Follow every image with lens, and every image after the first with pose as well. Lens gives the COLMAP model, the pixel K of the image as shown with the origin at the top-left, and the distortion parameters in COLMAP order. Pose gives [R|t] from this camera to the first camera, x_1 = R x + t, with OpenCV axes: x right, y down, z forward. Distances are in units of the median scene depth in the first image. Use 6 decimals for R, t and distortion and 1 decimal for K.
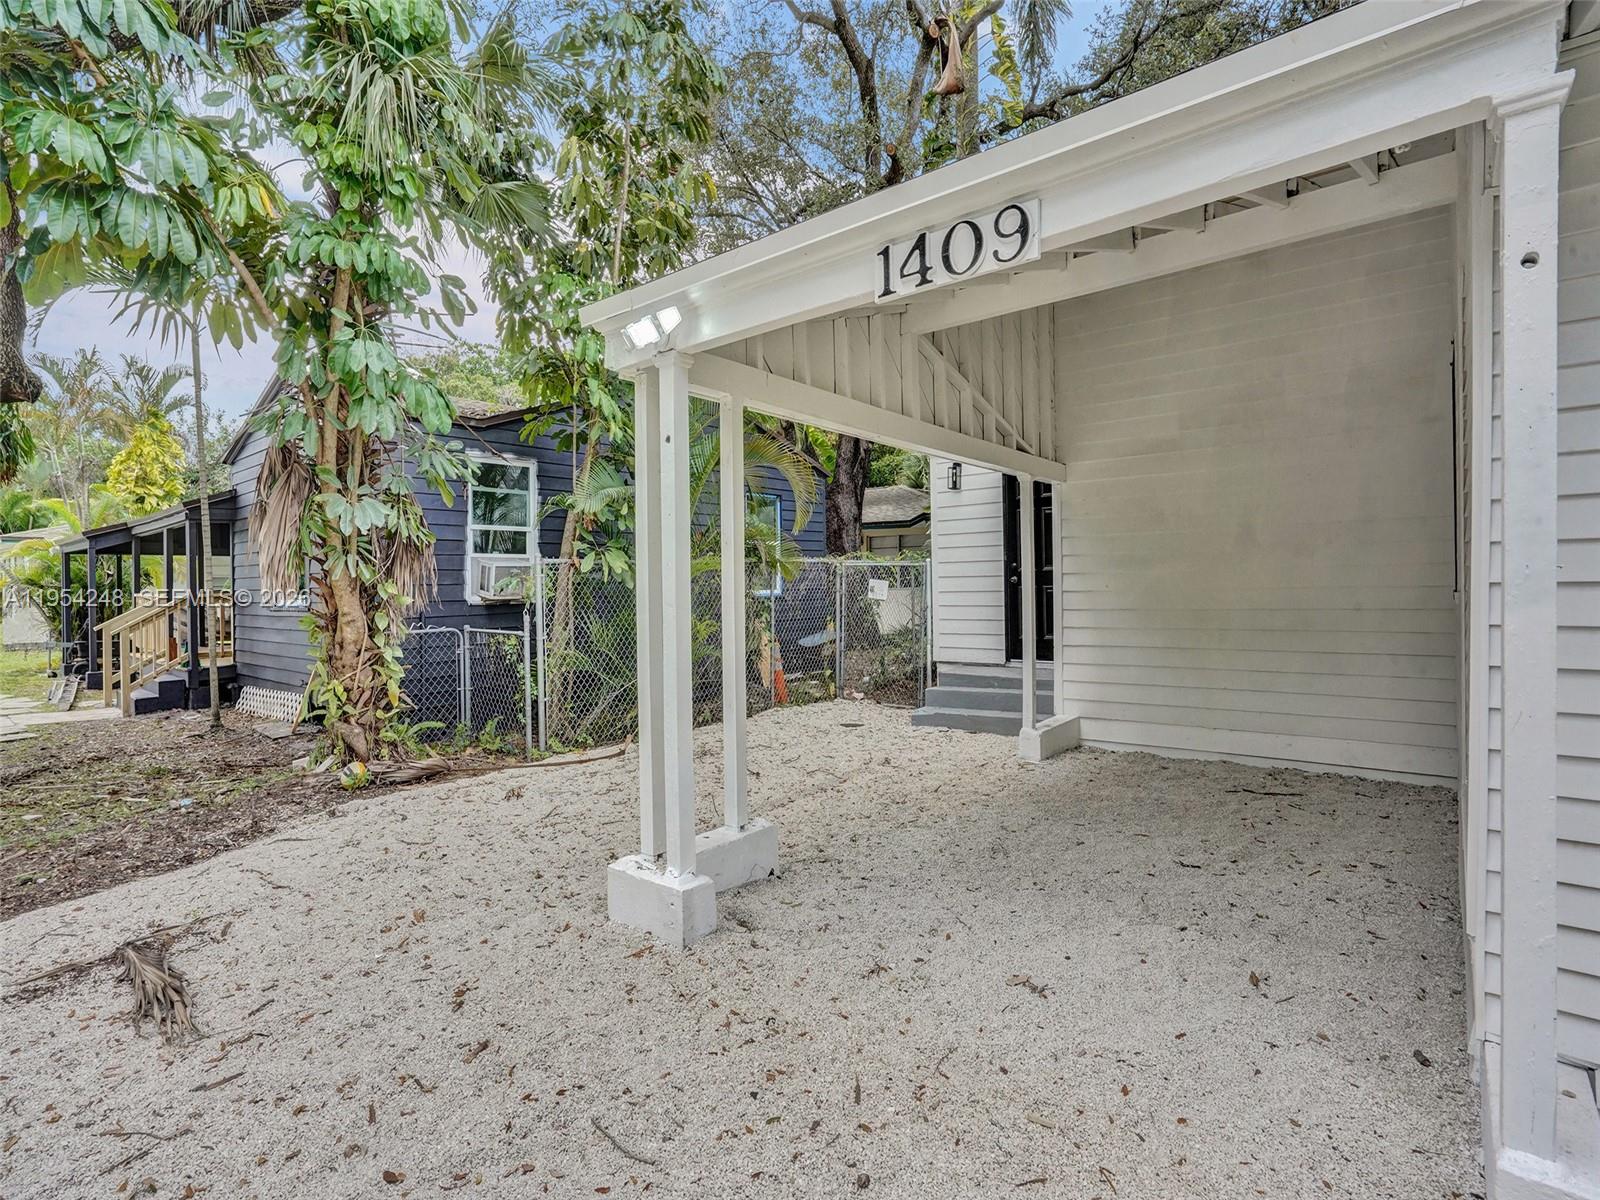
lens RADIAL K [[765.2, 0, 801.2], [0, 765.2, 595.0], [0, 0, 1]] dist [-0.044163, 0.017254]
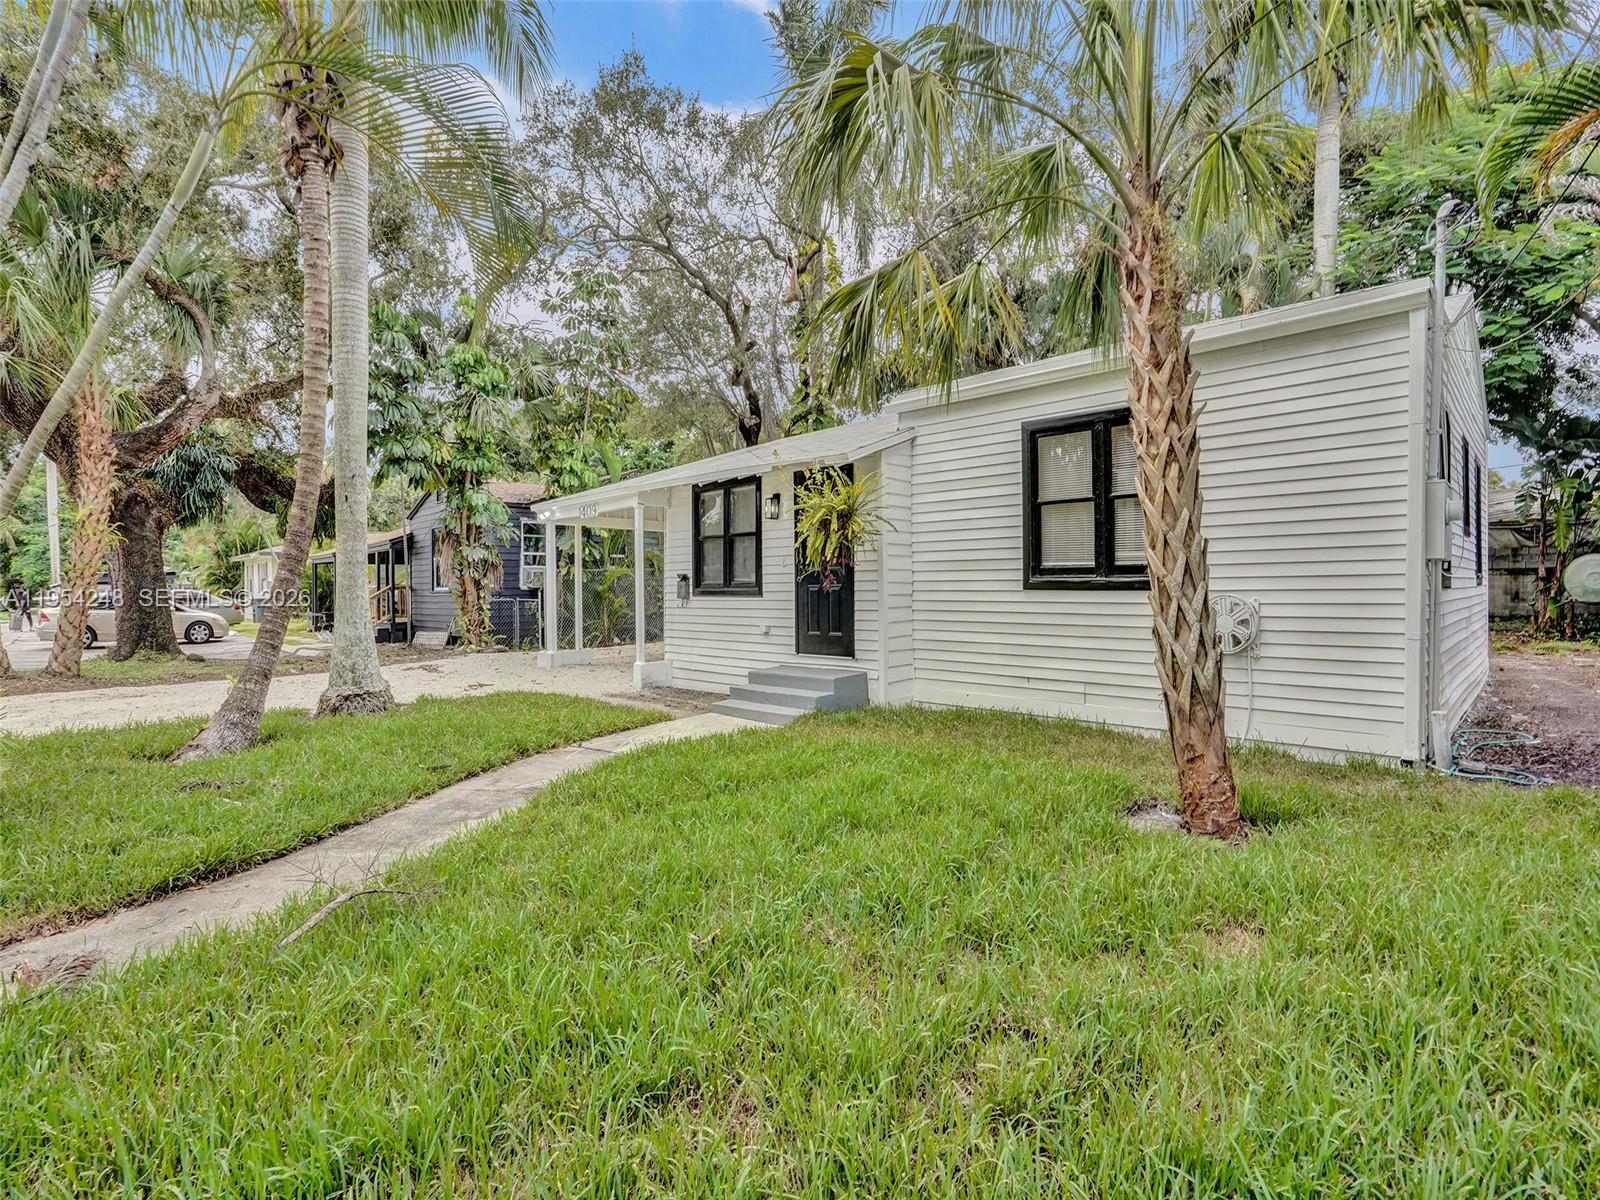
lens RADIAL K [[764.5, 0, 795.0], [0, 764.5, 591.3], [0, 0, 1]] dist [-0.041283, 0.014368]
pose [[0.993041, 0.001295, -0.117766, 0.812379], [-0.001934, 0.999984, -0.005315, 0.037919], [0.117757, 0.005505, 0.993027, -1.451963]]
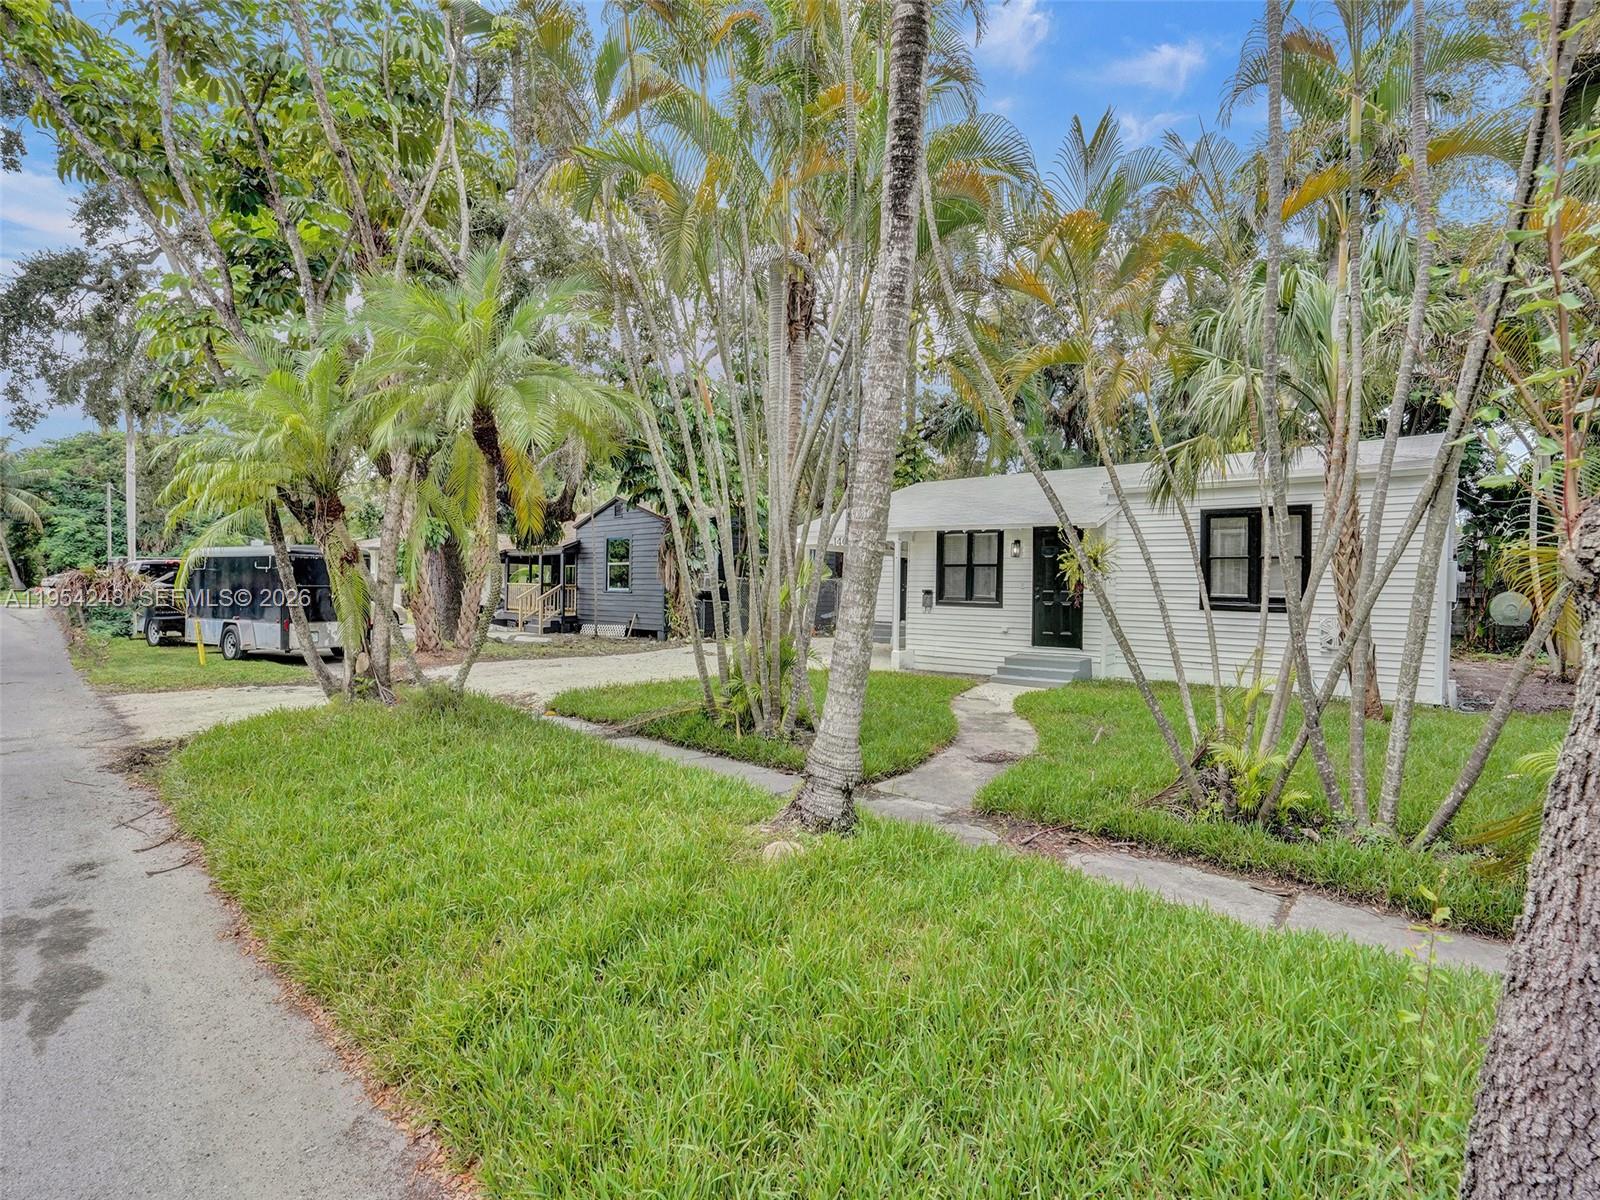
lens RADIAL K [[764.5, 0, 795.0], [0, 764.5, 591.3], [0, 0, 1]] dist [-0.041283, 0.014368]
pose [[0.998384, 0.031395, -0.047376, 0.075192], [-0.031860, 0.999451, -0.009089, 0.031870], [0.047065, 0.010584, 0.998836, -2.228354]]
